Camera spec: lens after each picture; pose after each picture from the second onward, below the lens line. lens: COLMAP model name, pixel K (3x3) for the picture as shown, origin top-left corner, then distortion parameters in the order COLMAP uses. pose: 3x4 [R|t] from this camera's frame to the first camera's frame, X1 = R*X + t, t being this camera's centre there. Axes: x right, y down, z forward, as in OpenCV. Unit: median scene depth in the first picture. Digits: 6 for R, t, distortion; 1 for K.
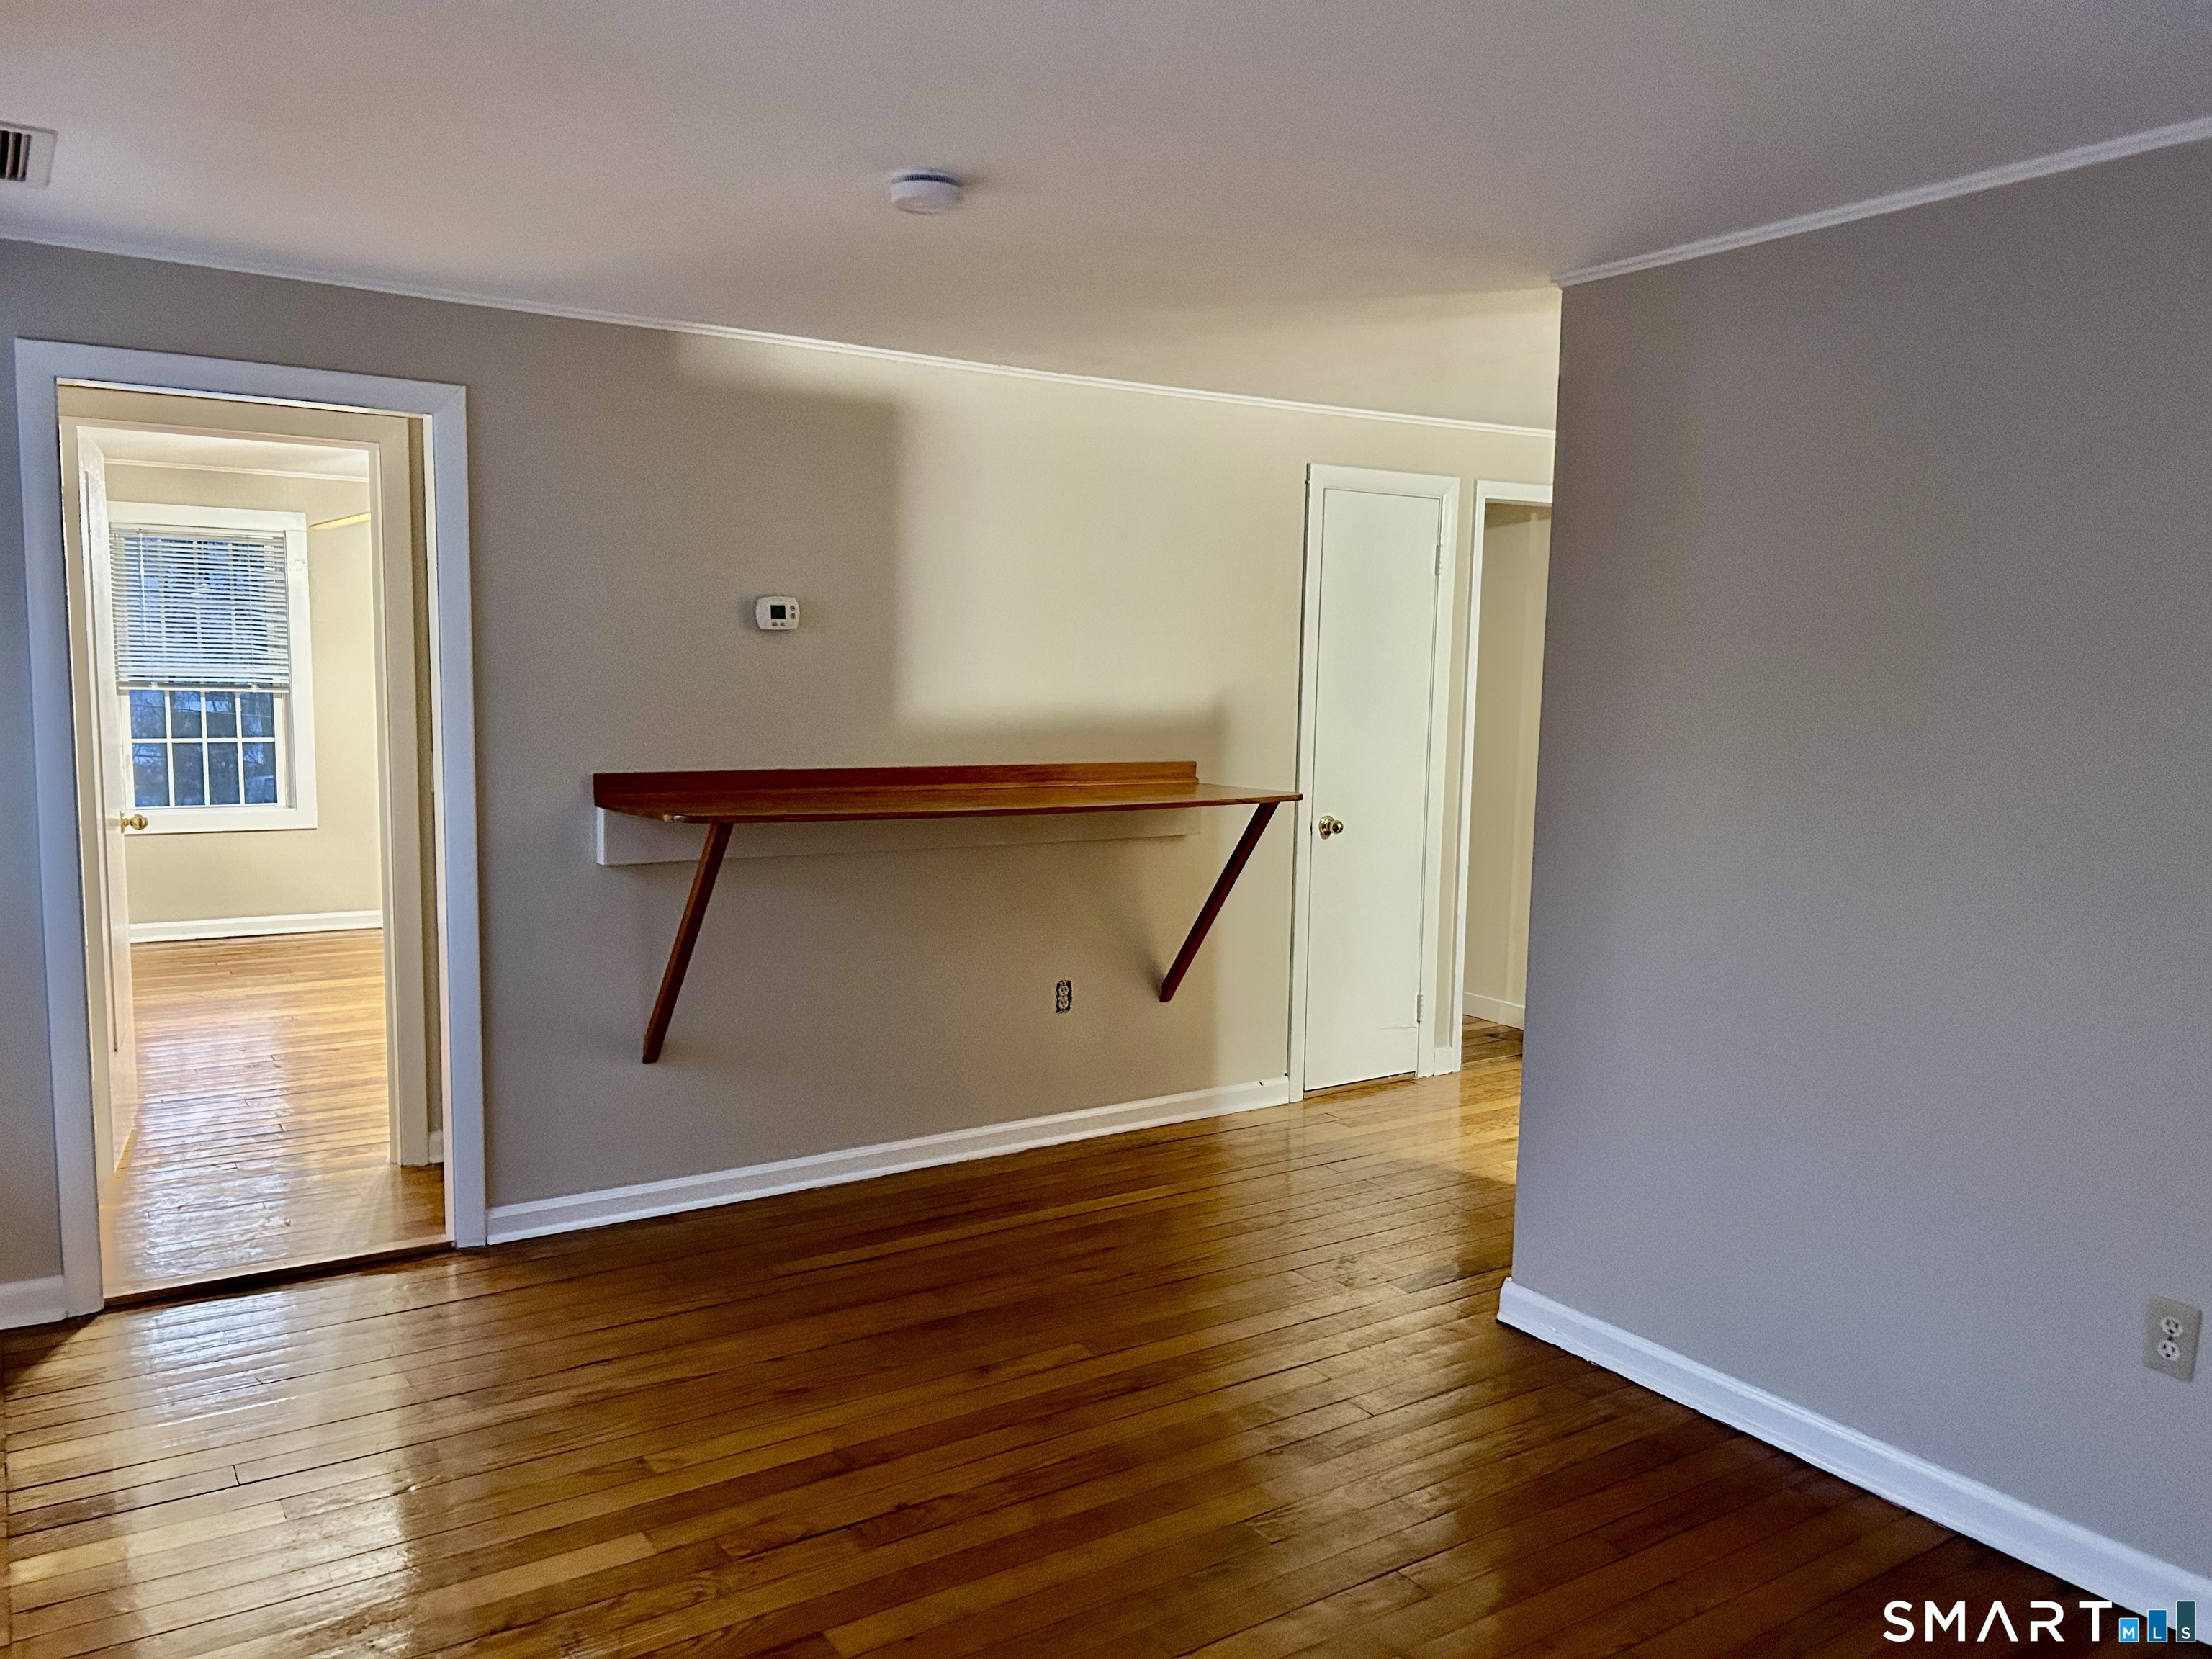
lens RADIAL K [[1681.1, 0, 1110.7], [0, 1681.1, 834.5], [0, 0, 1]] dist [0.055369, -0.050381]
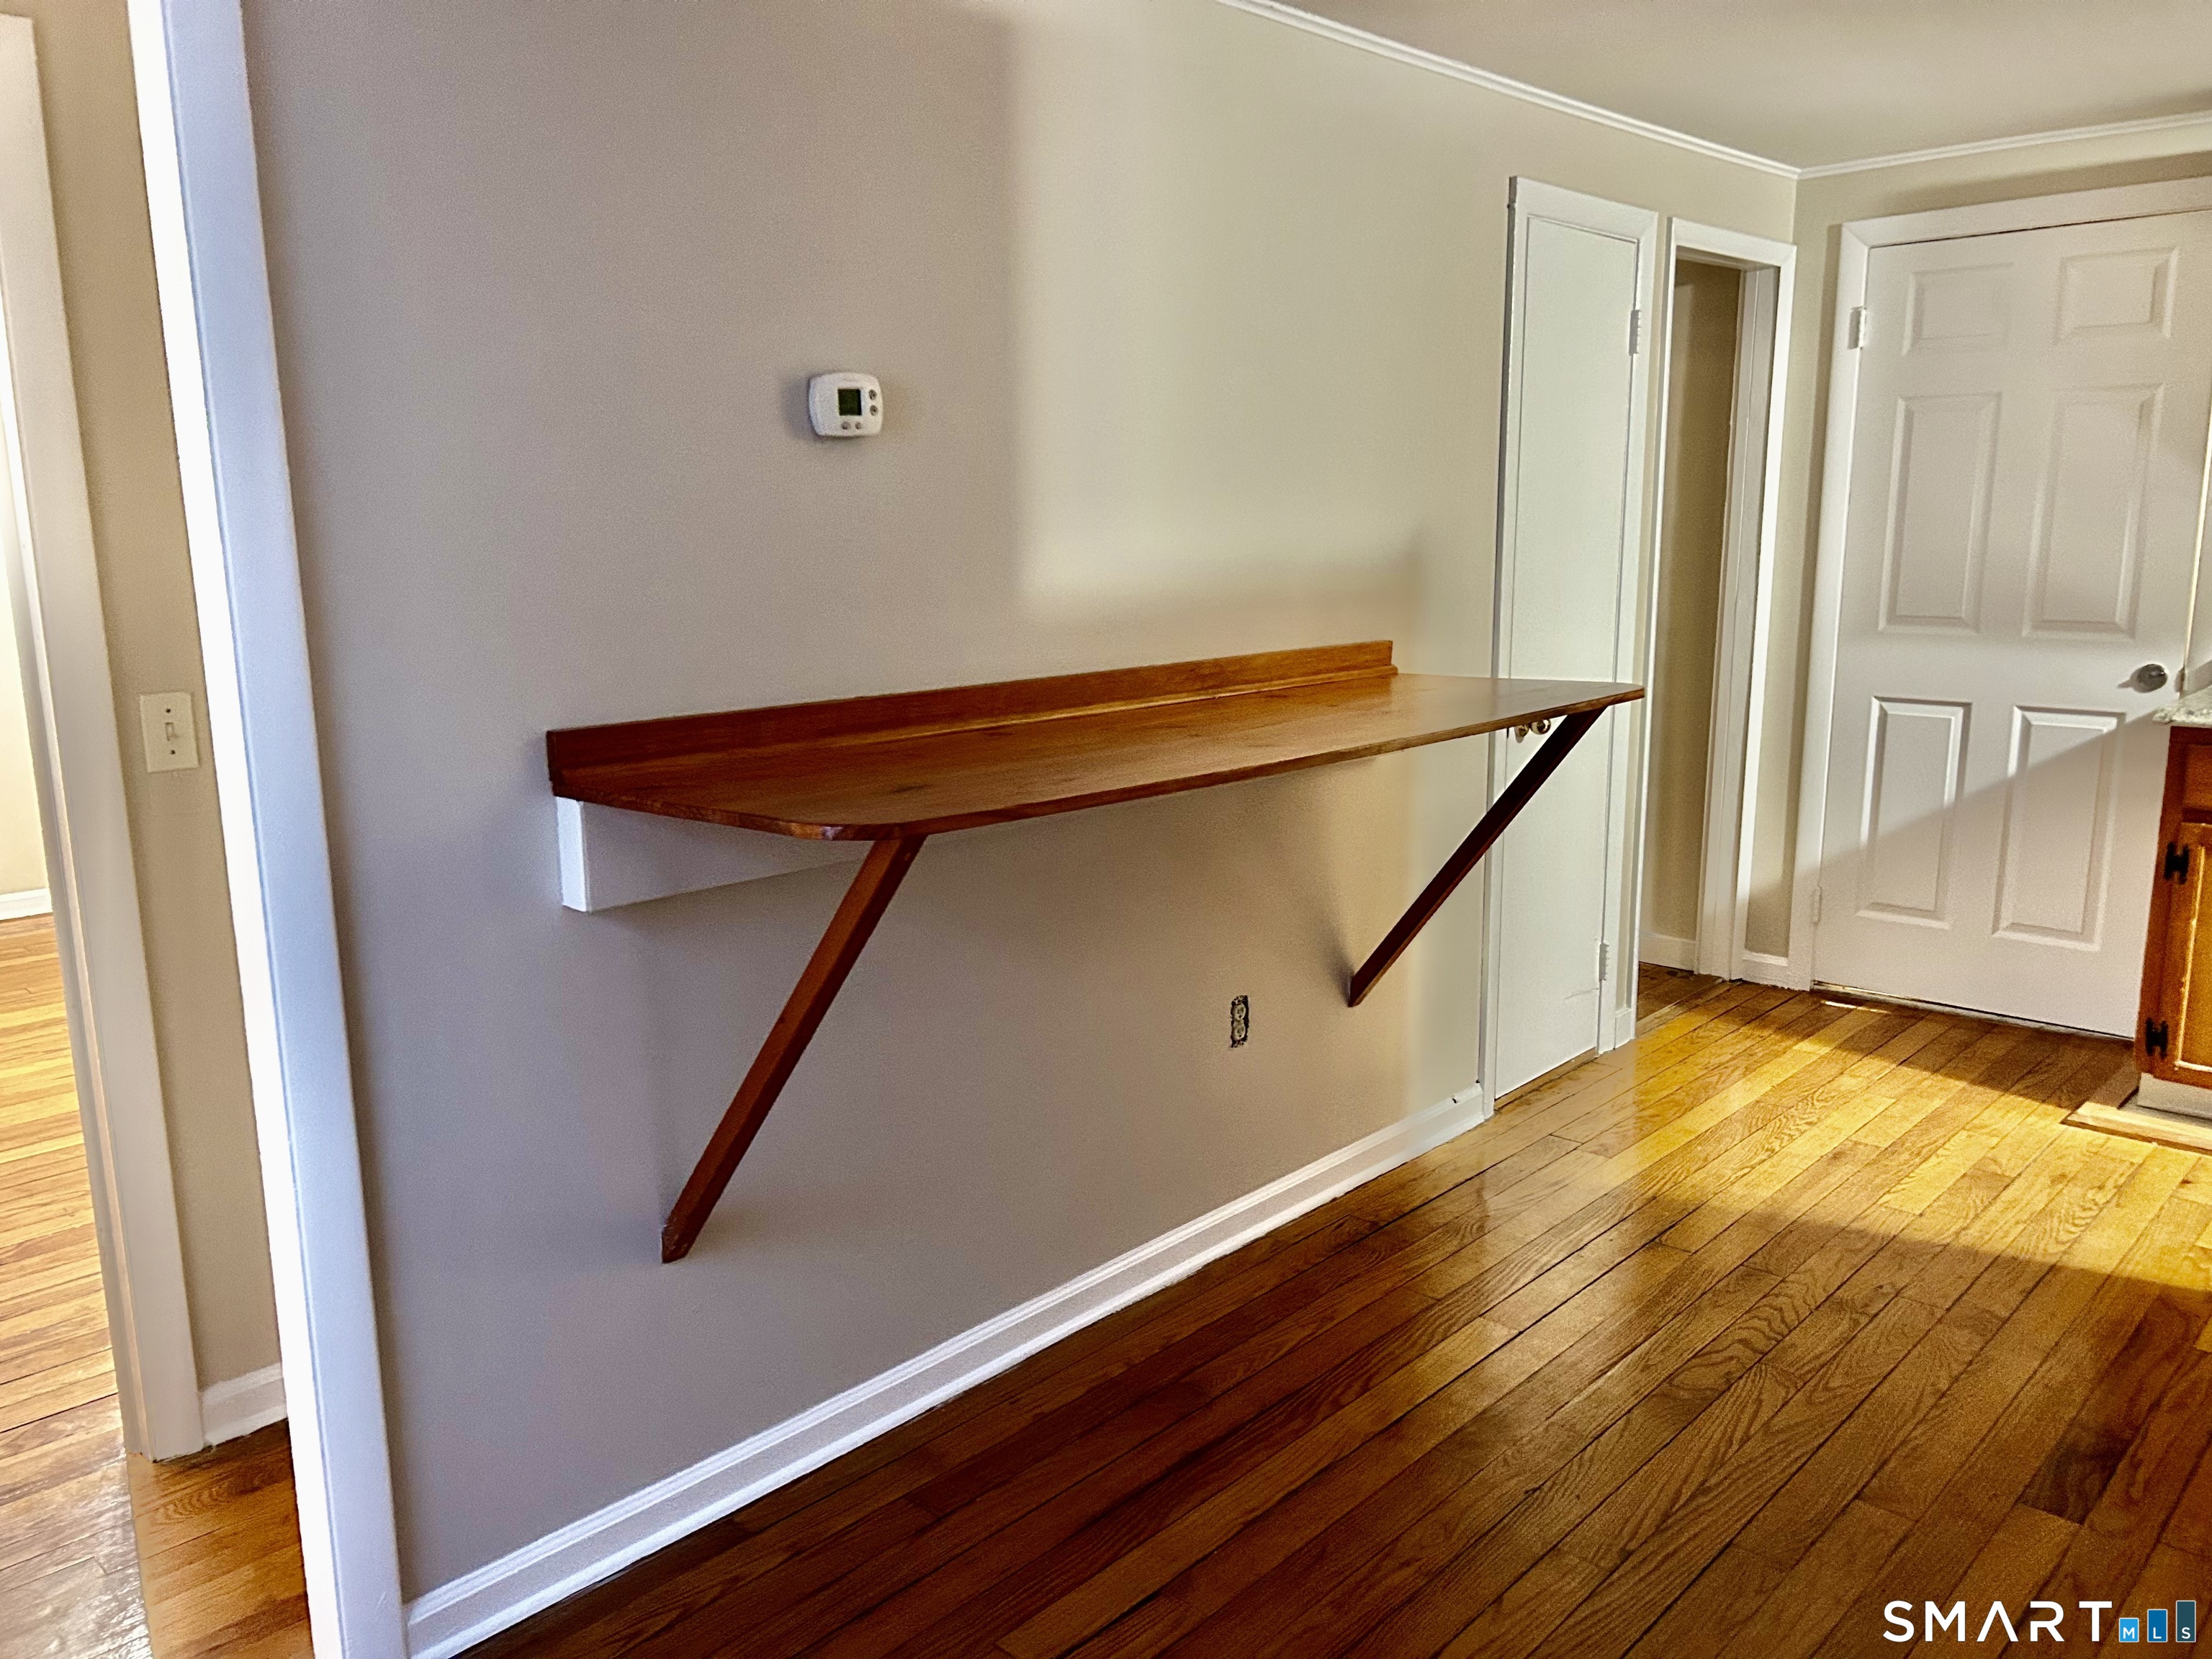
lens RADIAL K [[1681.1, 0, 1101.1], [0, 1681.1, 827.9], [0, 0, 1]] dist [0.055369, -0.050381]
pose [[0.967208, -0.071850, 0.243611, -0.258658], [0.050841, 0.994510, 0.091464, -0.042613], [-0.248845, -0.076079, 0.965551, 0.452197]]
